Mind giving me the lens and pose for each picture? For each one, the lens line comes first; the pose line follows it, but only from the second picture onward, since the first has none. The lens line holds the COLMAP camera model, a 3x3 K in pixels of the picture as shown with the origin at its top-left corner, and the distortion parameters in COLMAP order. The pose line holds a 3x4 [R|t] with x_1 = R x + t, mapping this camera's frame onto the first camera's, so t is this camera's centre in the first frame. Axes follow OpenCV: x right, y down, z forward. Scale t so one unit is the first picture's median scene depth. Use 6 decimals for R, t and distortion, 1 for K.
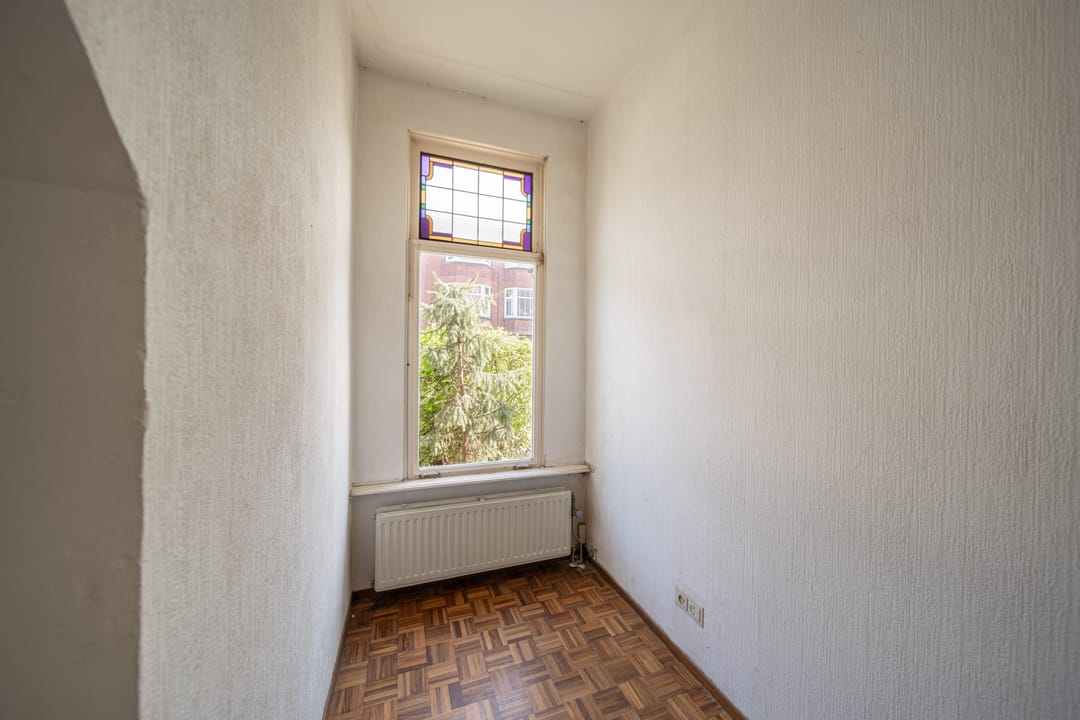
lens RADIAL K [[376.7, 0, 539.9], [0, 376.7, 363.1], [0, 0, 1]] dist [0.000453, -0.001805]
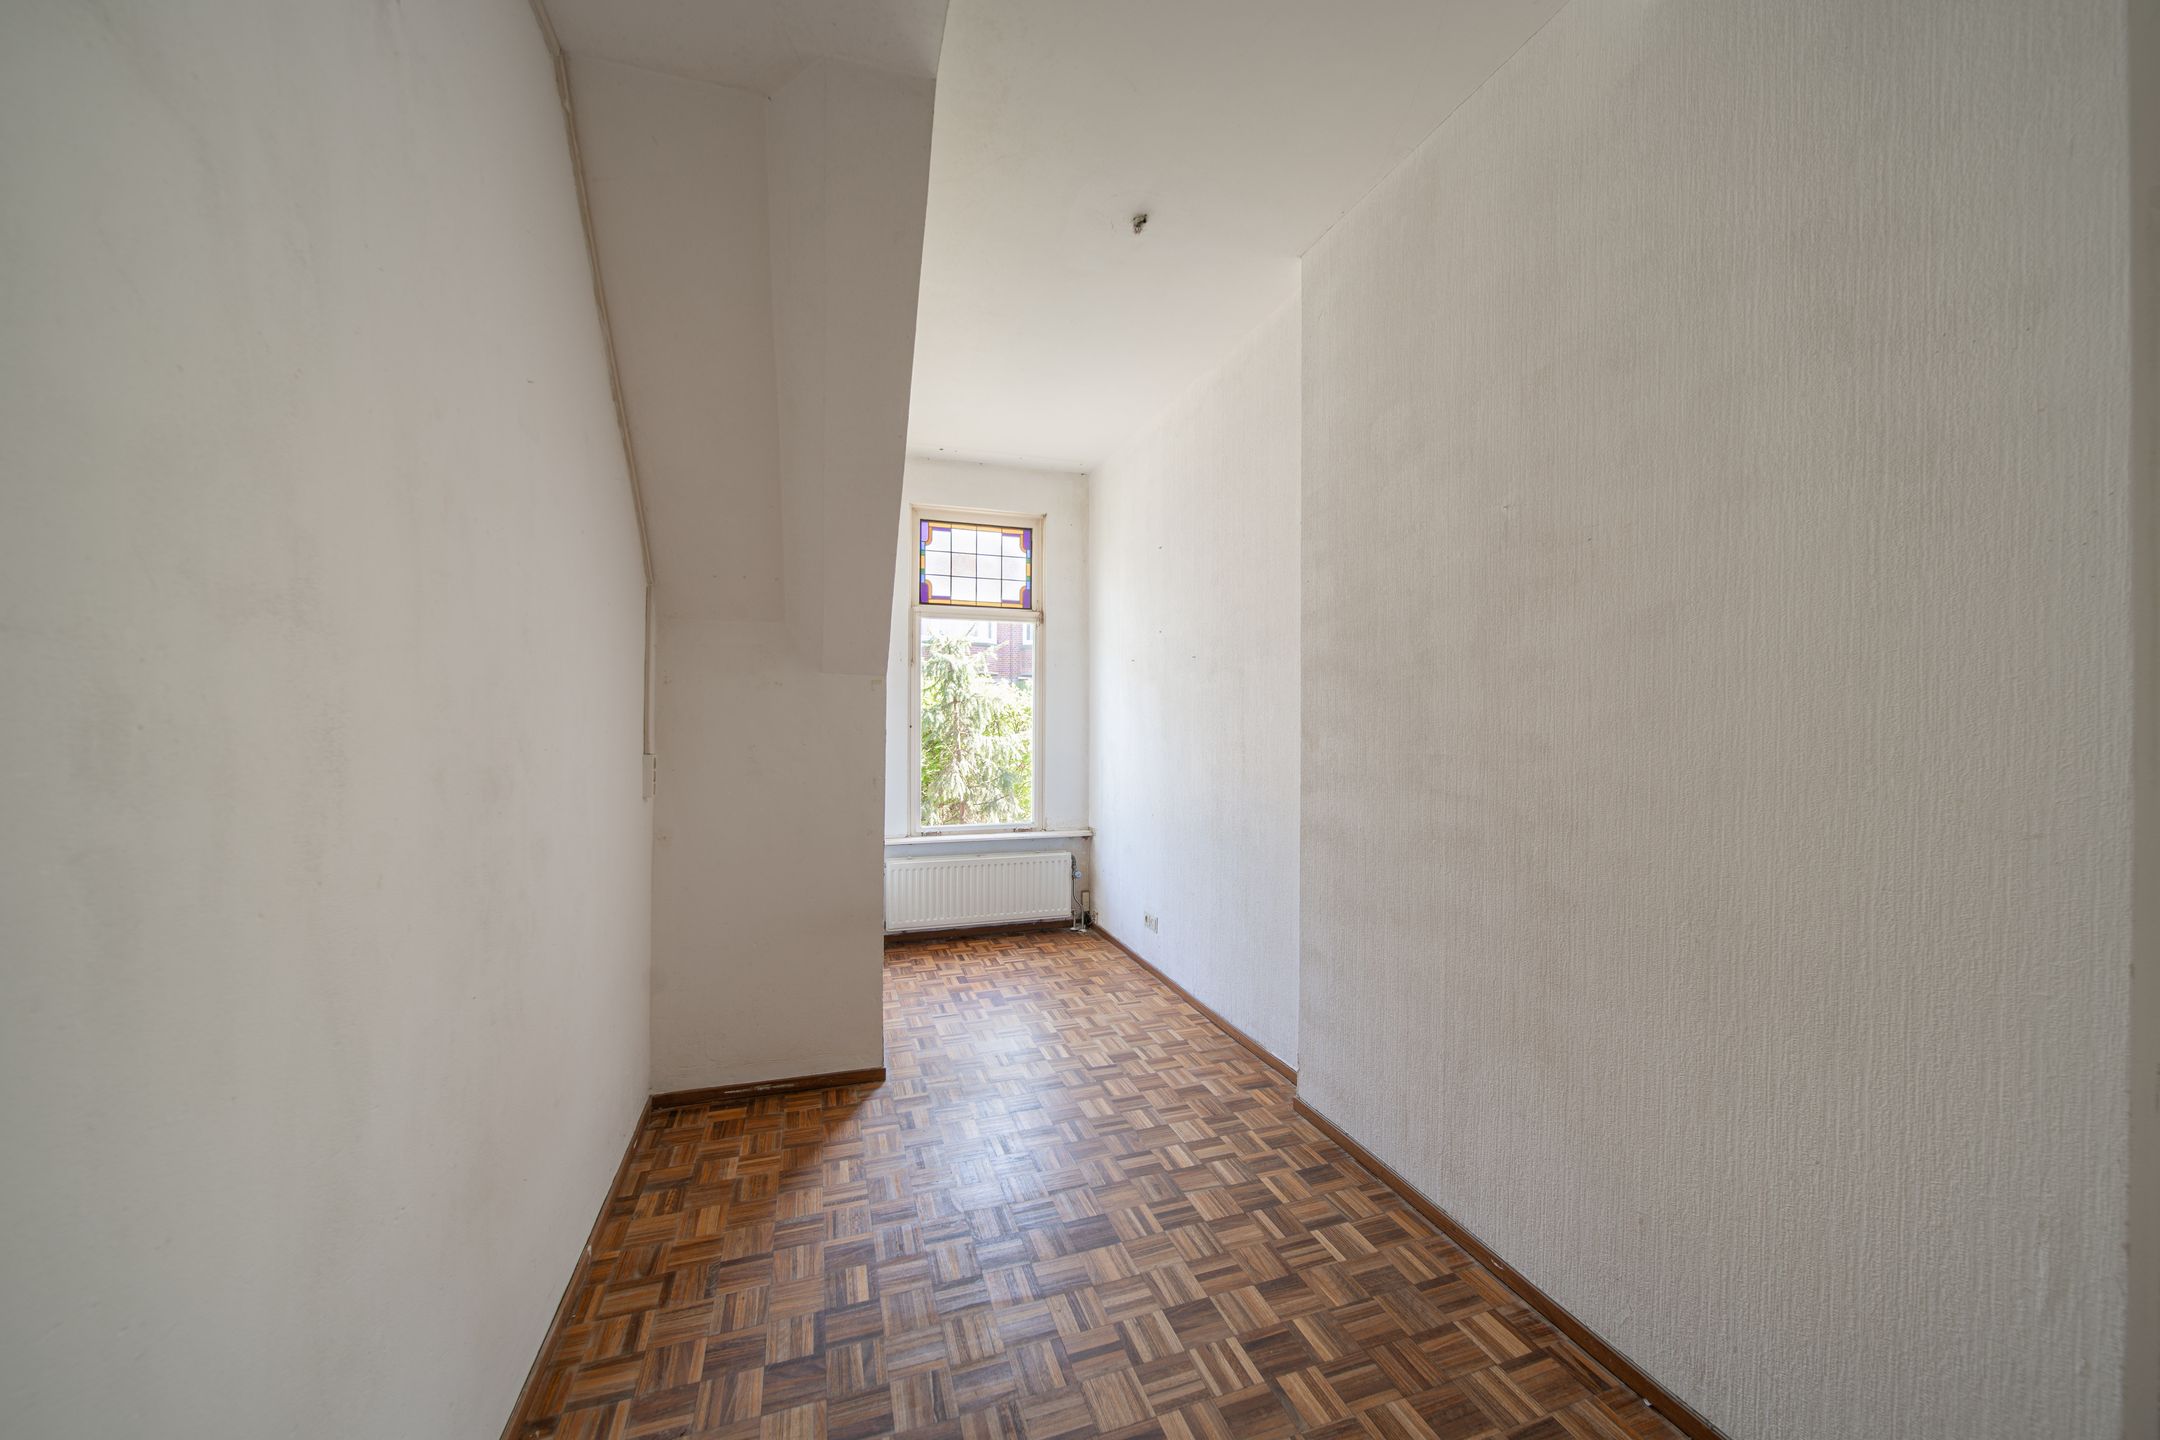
lens RADIAL K [[753.5, 0, 1079.9], [0, 753.5, 726.3], [0, 0, 1]] dist [0.000453, -0.001805]
pose [[0.999712, -0.006026, -0.023217, 0.147972], [0.005991, 0.999981, -0.001579, 0.008340], [0.023226, 0.001439, 0.999729, -0.950926]]
